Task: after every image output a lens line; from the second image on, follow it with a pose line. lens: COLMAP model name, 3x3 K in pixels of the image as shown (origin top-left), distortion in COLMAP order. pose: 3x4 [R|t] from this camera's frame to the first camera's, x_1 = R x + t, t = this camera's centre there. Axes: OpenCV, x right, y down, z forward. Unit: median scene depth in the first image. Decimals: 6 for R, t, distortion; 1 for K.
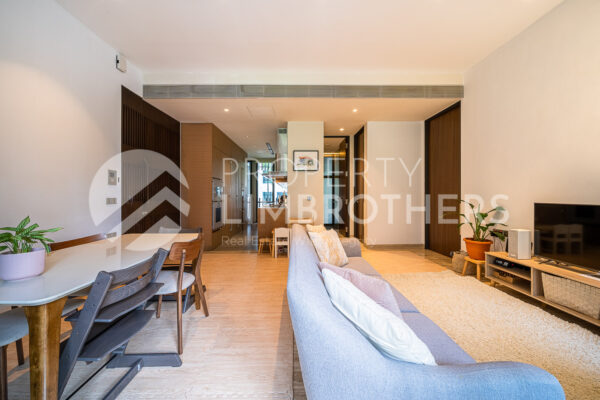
lens RADIAL K [[208.0, 0, 299.2], [0, 208.0, 195.9], [0, 0, 1]] dist [-0.000423, -0.000020]
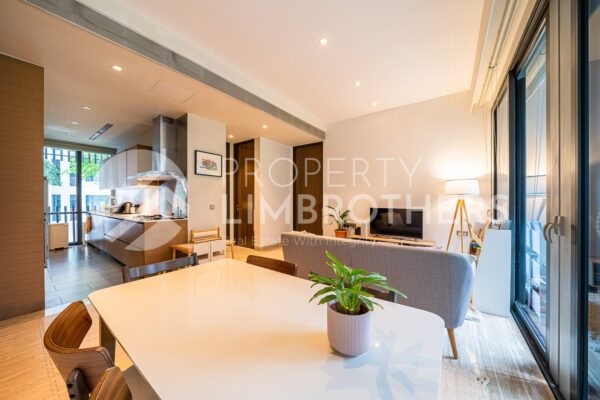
lens RADIAL K [[209.7, 0, 294.6], [0, 209.7, 201.1], [0, 0, 1]] dist [-0.000097, -0.000027]
pose [[0.623307, 0.004547, 0.781964, -0.439053], [-0.001624, 0.999988, -0.004520, -0.008018], [-0.781975, 0.001548, 0.623307, 0.160519]]
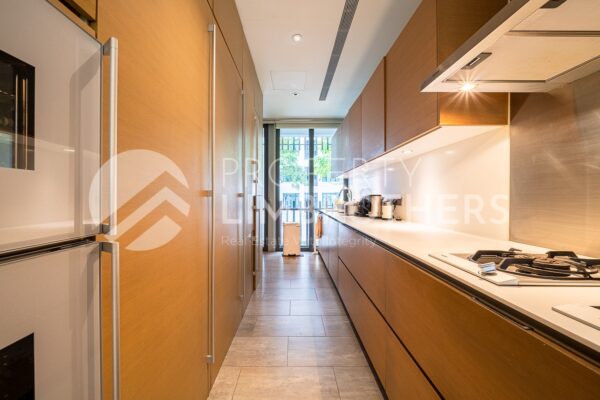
lens RADIAL K [[209.7, 0, 294.6], [0, 209.7, 201.1], [0, 0, 1]] dist [-0.000097, -0.000027]
pose [[0.999898, 0.013907, -0.003329, -0.391562], [-0.013864, 0.999824, 0.012653, -0.001632], [0.003505, -0.012606, 0.999914, 0.531731]]
